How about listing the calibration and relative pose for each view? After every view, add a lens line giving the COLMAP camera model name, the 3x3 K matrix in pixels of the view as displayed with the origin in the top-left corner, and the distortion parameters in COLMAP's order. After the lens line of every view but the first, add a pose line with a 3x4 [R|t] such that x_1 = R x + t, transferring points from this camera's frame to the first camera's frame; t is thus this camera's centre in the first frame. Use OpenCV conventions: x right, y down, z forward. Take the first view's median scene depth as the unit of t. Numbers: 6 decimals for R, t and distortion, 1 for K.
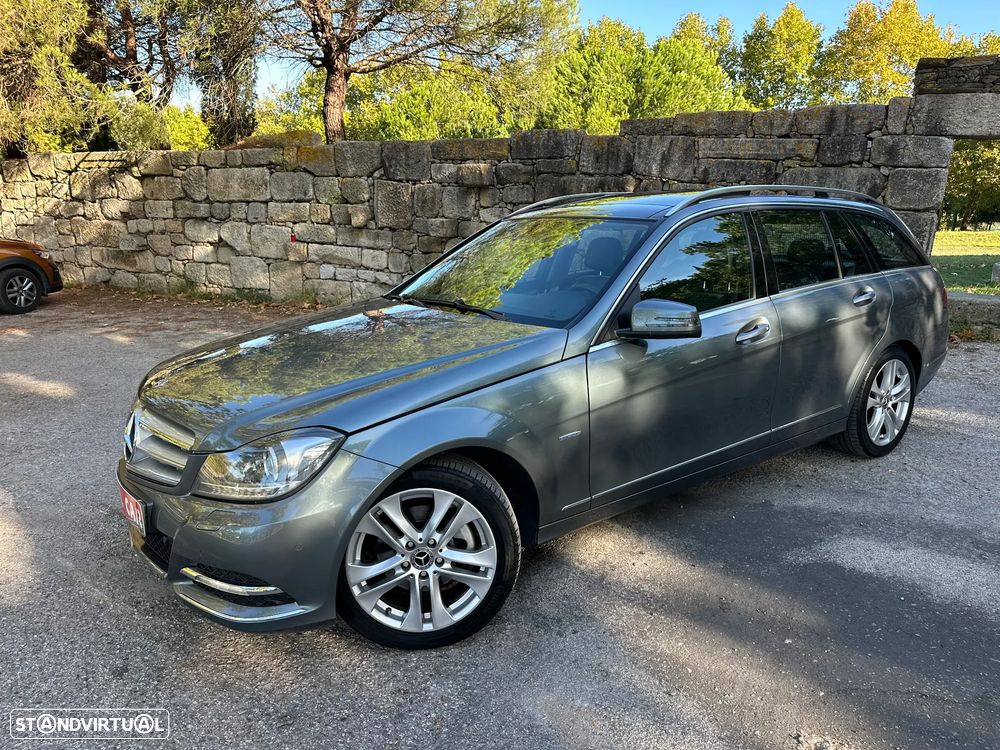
lens RADIAL K [[702.1, 0, 504.4], [0, 702.1, 375.6], [0, 0, 1]] dist [0.088403, -0.130603]
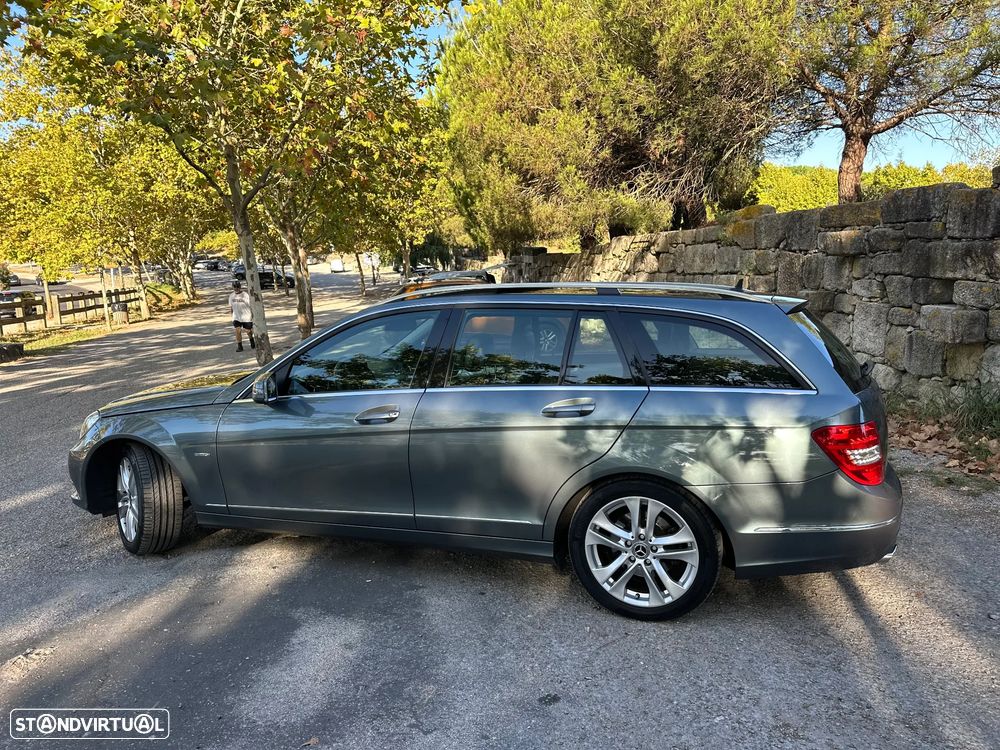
lens RADIAL K [[697.6, 0, 503.9], [0, 697.6, 379.0], [0, 0, 1]] dist [0.117693, -0.181035]
pose [[0.557776, 0.116164, -0.821822, 0.415851], [-0.177924, 0.983874, 0.018311, -0.053151], [0.810696, 0.136008, 0.569450, 0.159257]]
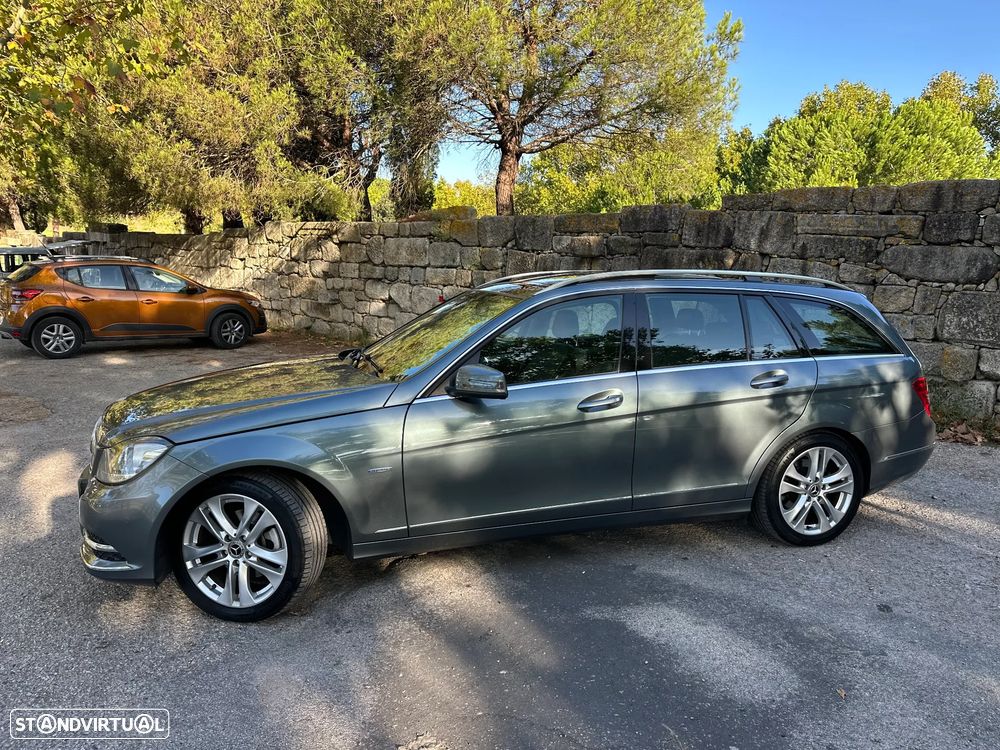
lens RADIAL K [[697.6, 0, 503.9], [0, 697.6, 379.0], [0, 0, 1]] dist [0.117693, -0.181035]
pose [[0.947196, 0.074828, -0.311801, 0.164960], [-0.099536, 0.992969, -0.064073, -0.003603], [0.304814, 0.091725, 0.947985, -0.024057]]
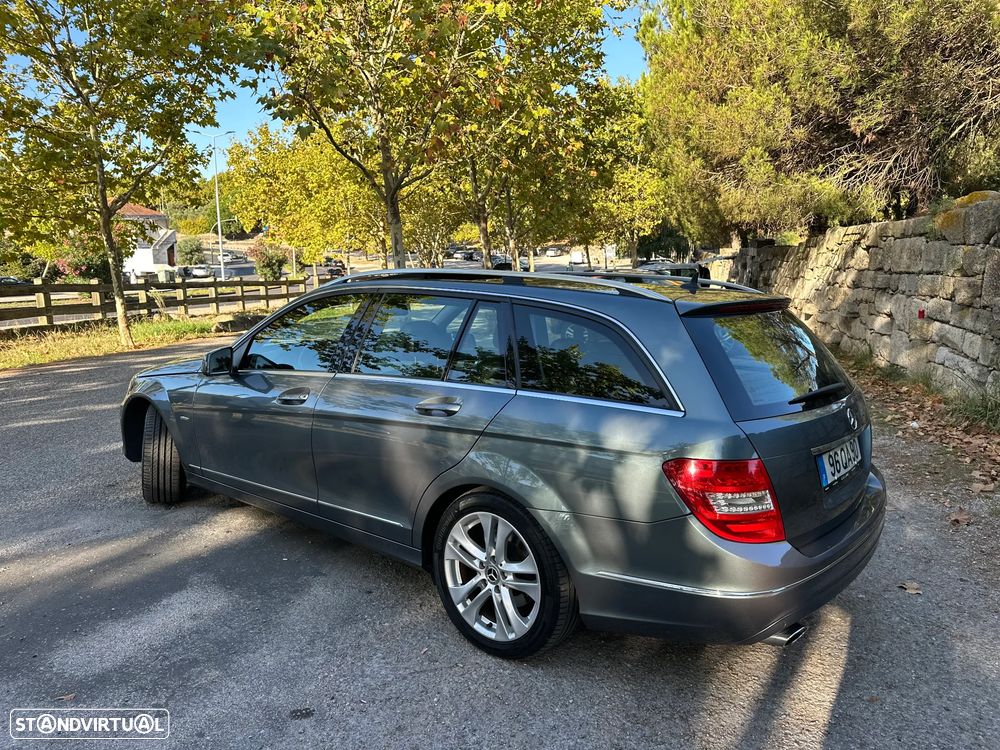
lens RADIAL K [[697.6, 0, 503.9], [0, 697.6, 379.0], [0, 0, 1]] dist [0.117693, -0.181035]
pose [[0.239208, 0.158503, -0.957944, 0.453165], [-0.238634, 0.965923, 0.100234, -0.084976], [0.941187, 0.204621, 0.268881, 0.306617]]
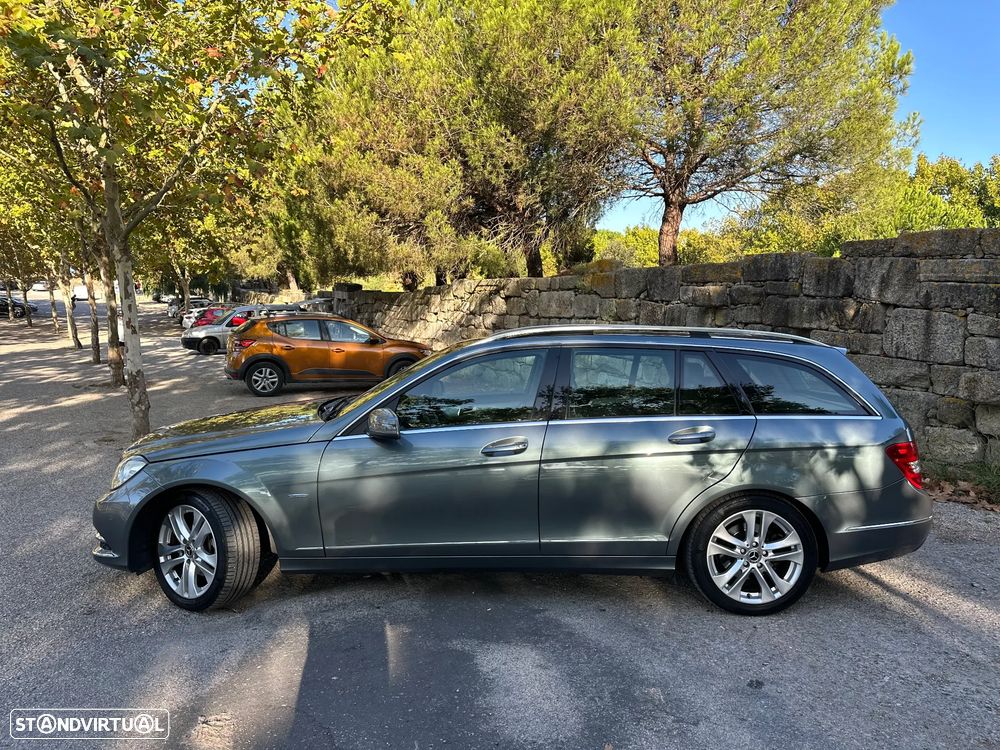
lens RADIAL K [[697.6, 0, 503.9], [0, 697.6, 379.0], [0, 0, 1]] dist [0.117693, -0.181035]
pose [[0.791772, 0.072118, -0.606544, 0.318679], [-0.158132, 0.983353, -0.089501, -0.021281], [0.589993, 0.166779, 0.789996, 0.018109]]
